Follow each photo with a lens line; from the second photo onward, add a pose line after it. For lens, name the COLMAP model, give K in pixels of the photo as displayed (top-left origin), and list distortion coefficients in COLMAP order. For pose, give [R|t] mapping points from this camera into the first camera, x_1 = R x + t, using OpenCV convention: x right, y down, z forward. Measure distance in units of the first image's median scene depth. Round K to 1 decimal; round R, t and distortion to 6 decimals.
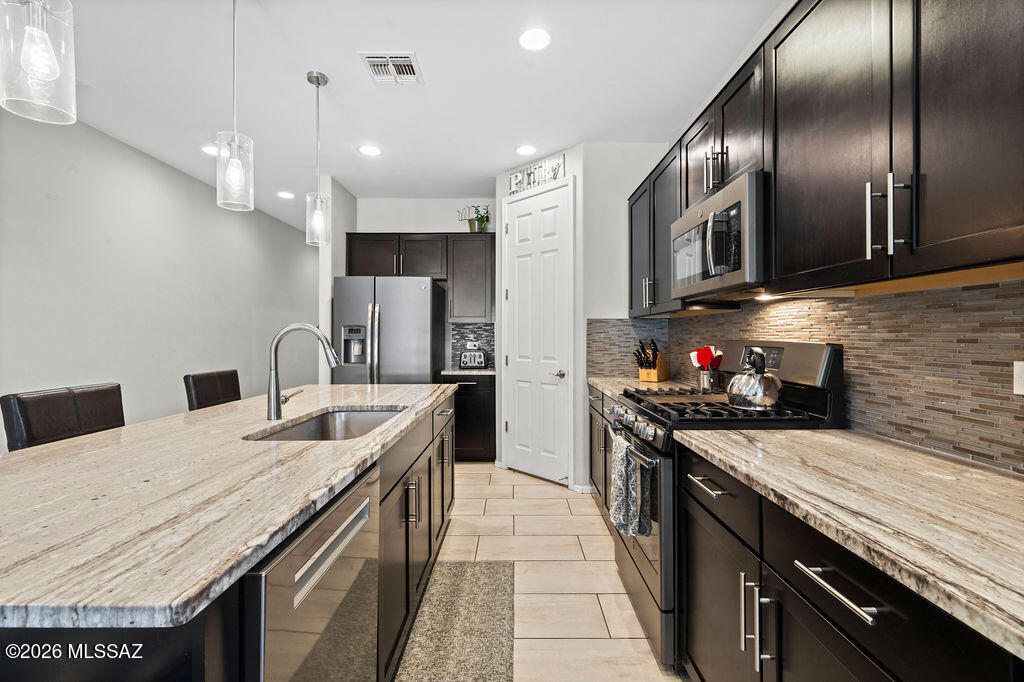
lens RADIAL K [[440.0, 0, 512.4], [0, 440.0, 333.9], [0, 0, 1]] dist [-0.003694, 0.000789]
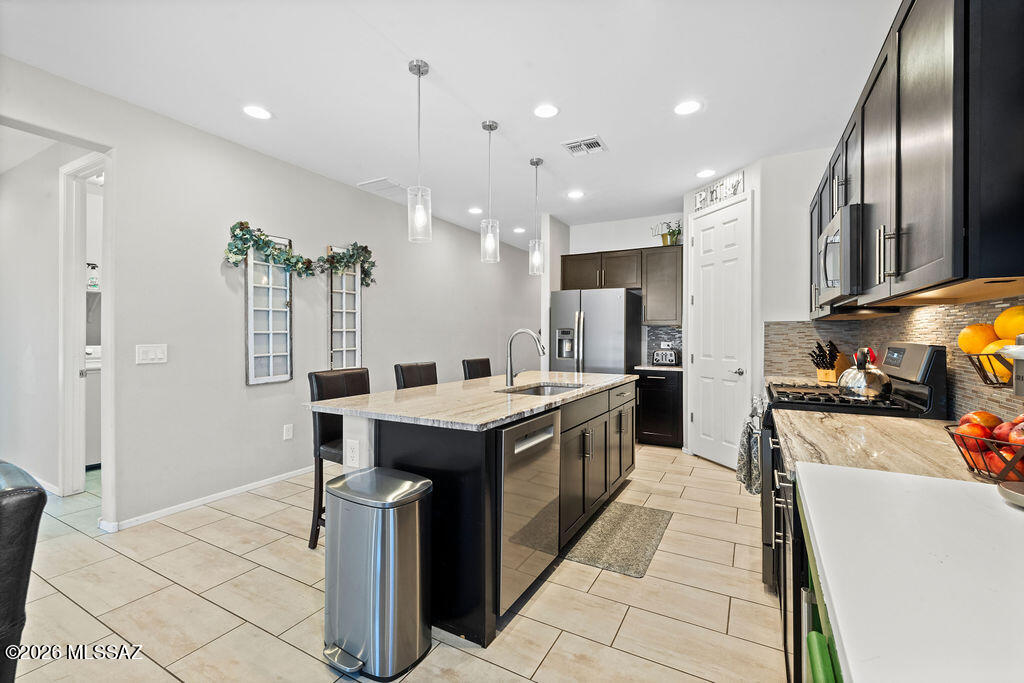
lens RADIAL K [[440.0, 0, 511.9], [0, 440.0, 337.3], [0, 0, 1]] dist [-0.003694, 0.000789]
pose [[0.878233, 0.005344, -0.478202, 0.140498], [-0.001989, 0.999970, 0.007523, -0.002191], [0.478228, -0.005656, 0.878217, -0.246151]]
